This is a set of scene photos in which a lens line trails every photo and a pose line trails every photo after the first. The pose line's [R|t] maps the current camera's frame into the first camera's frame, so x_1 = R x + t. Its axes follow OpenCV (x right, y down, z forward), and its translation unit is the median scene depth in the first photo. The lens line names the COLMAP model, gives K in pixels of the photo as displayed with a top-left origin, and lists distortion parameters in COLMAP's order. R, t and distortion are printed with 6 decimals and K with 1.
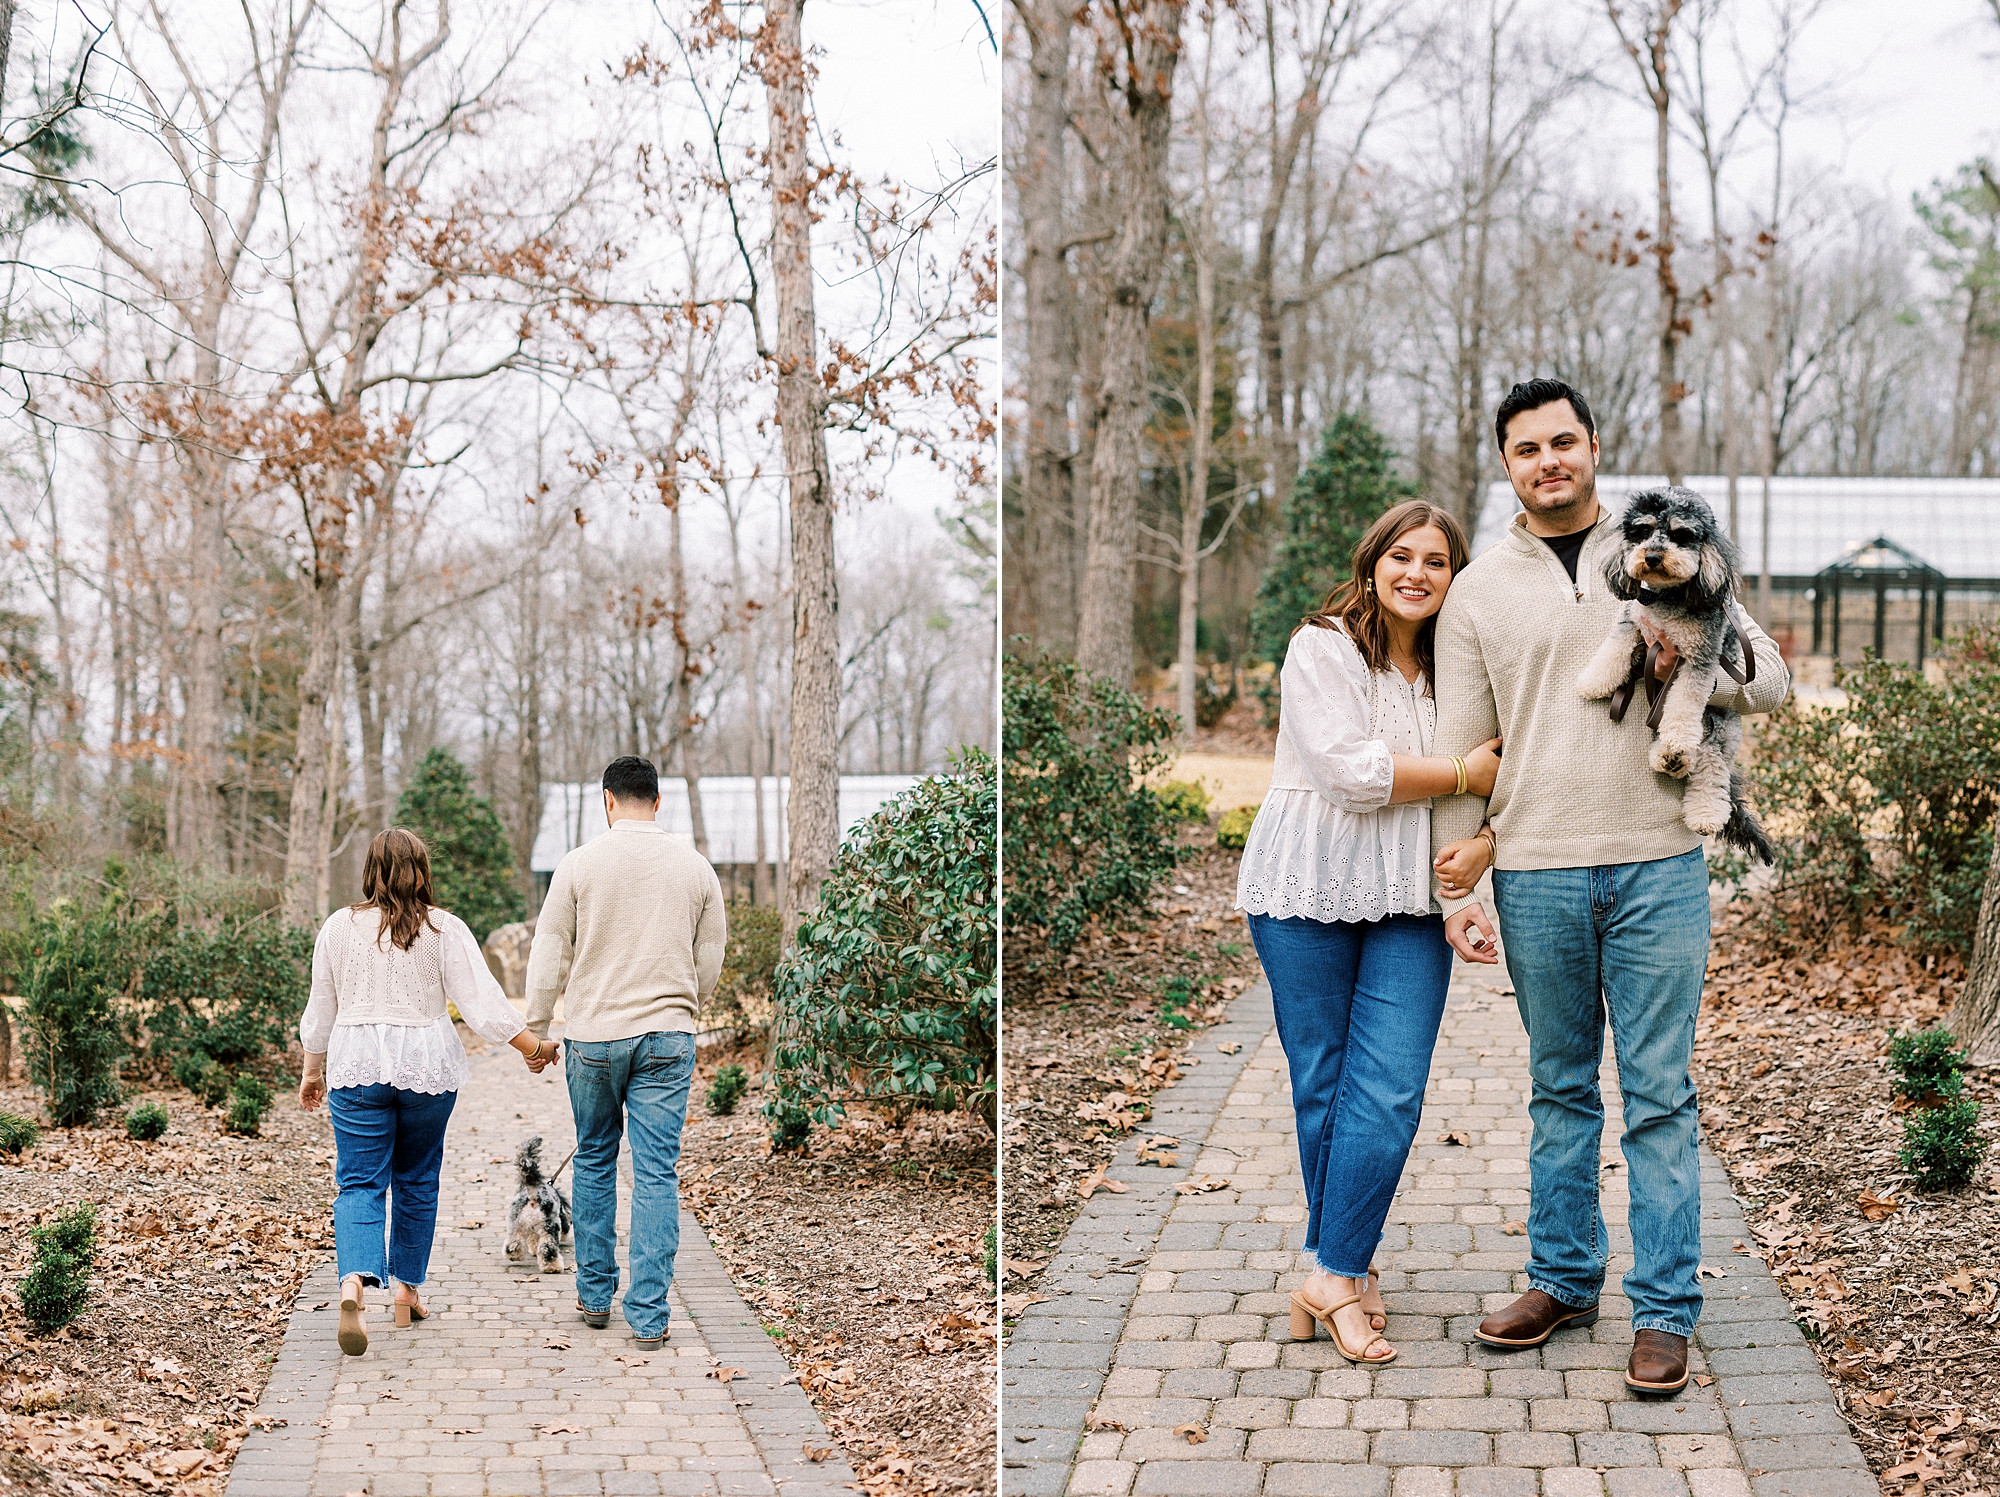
lens RADIAL K [[3954.3, 0, 1000.0], [0, 3954.3, 748.5], [0, 0, 1]] dist [0.055984, -0.145248]
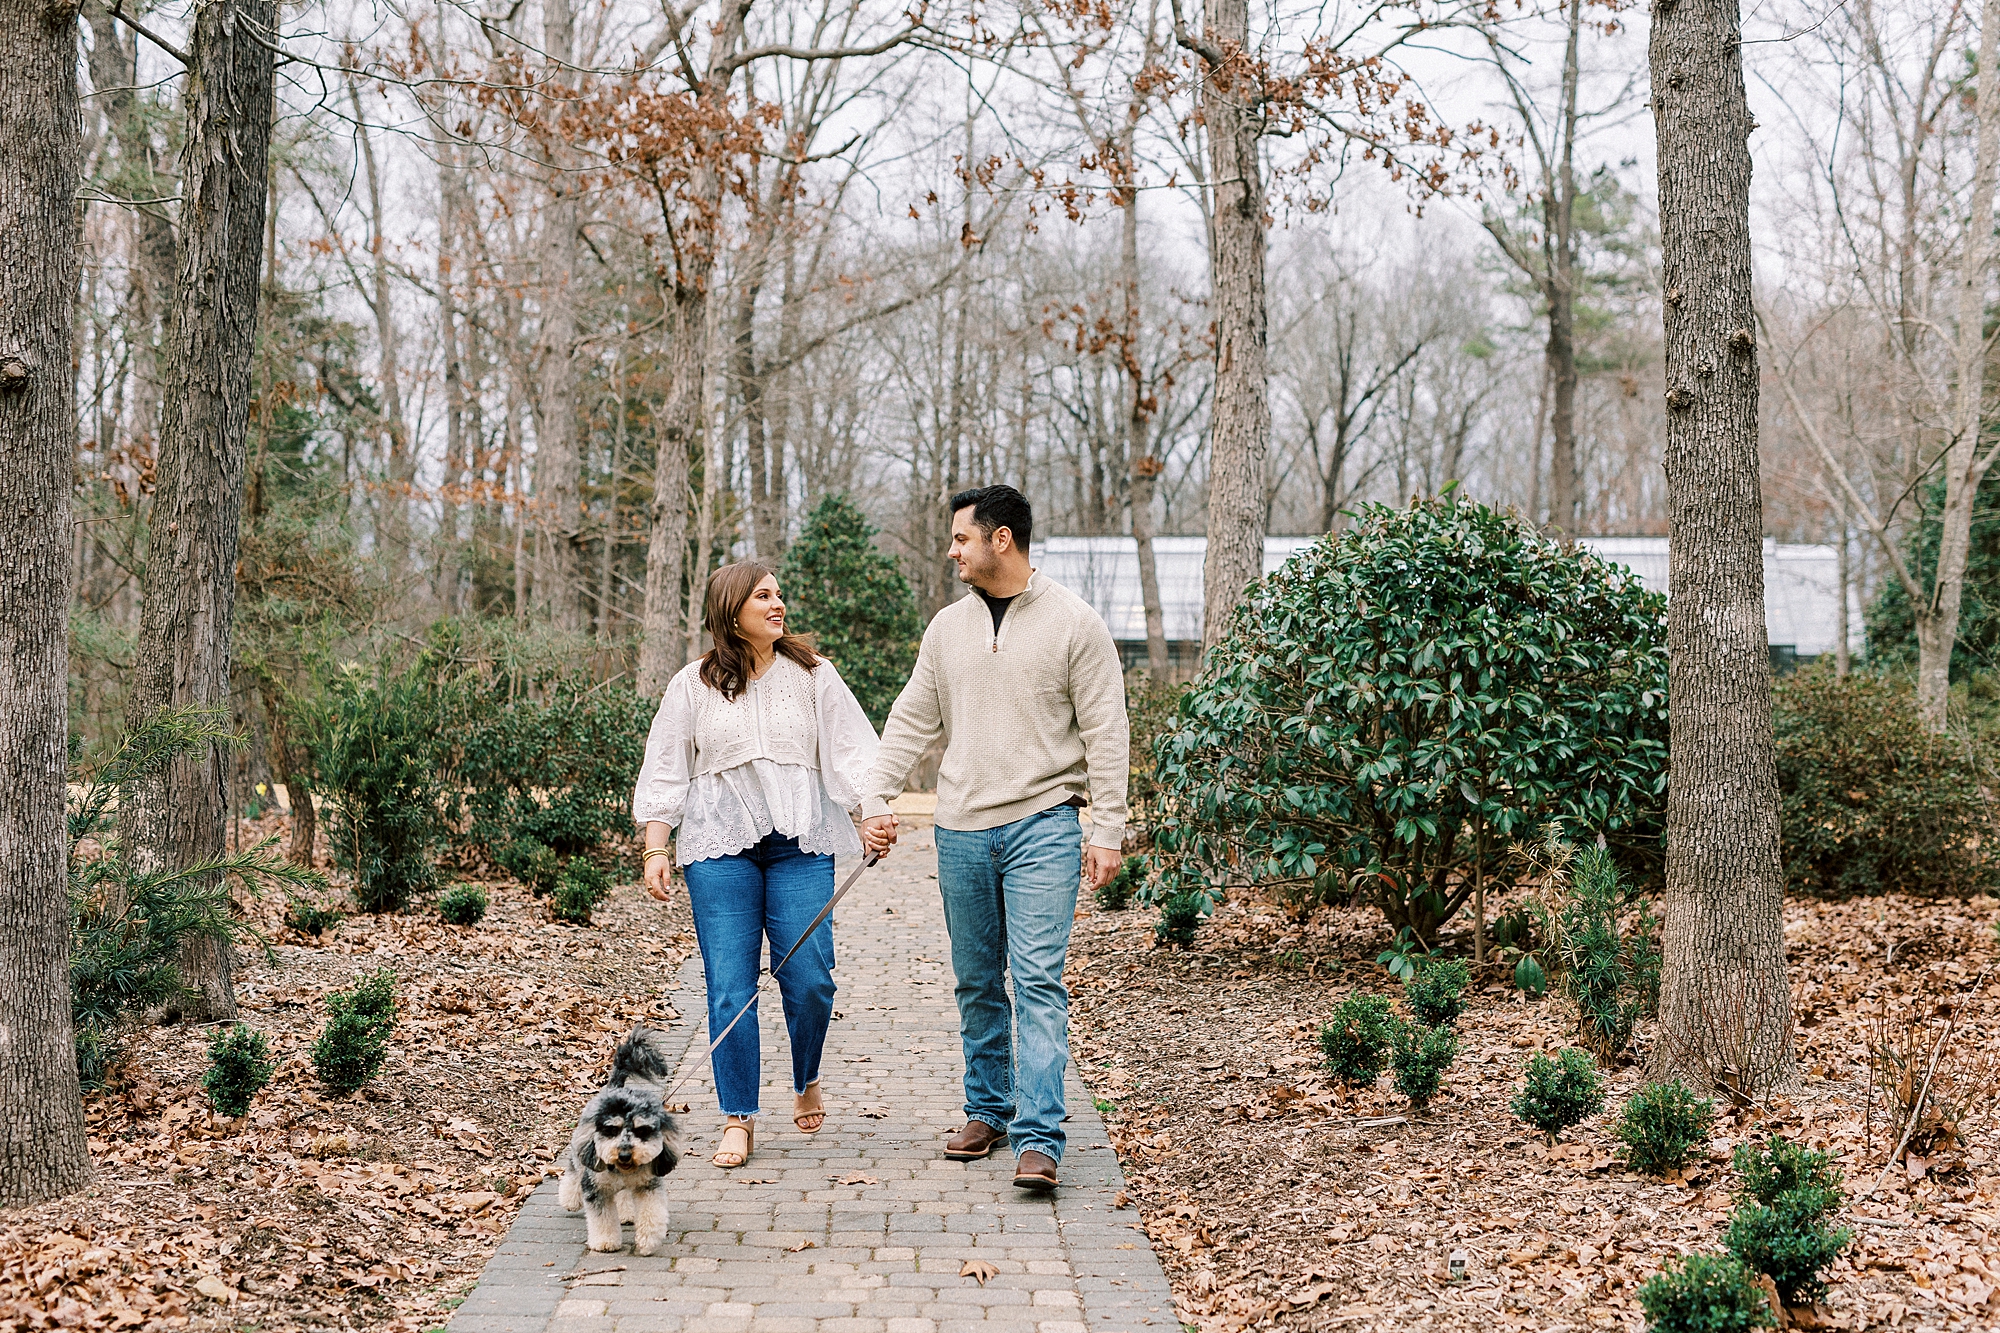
lens RADIAL K [[2668.6, 0, 1000.0], [0, 2668.6, 666.5], [0, 0, 1]] dist [0.026195, -0.021495]
pose [[0.999539, 0.011499, 0.028086, -0.109761], [-0.013342, 0.997708, 0.066331, -0.001731], [-0.027259, -0.066675, 0.997402, 0.391013]]
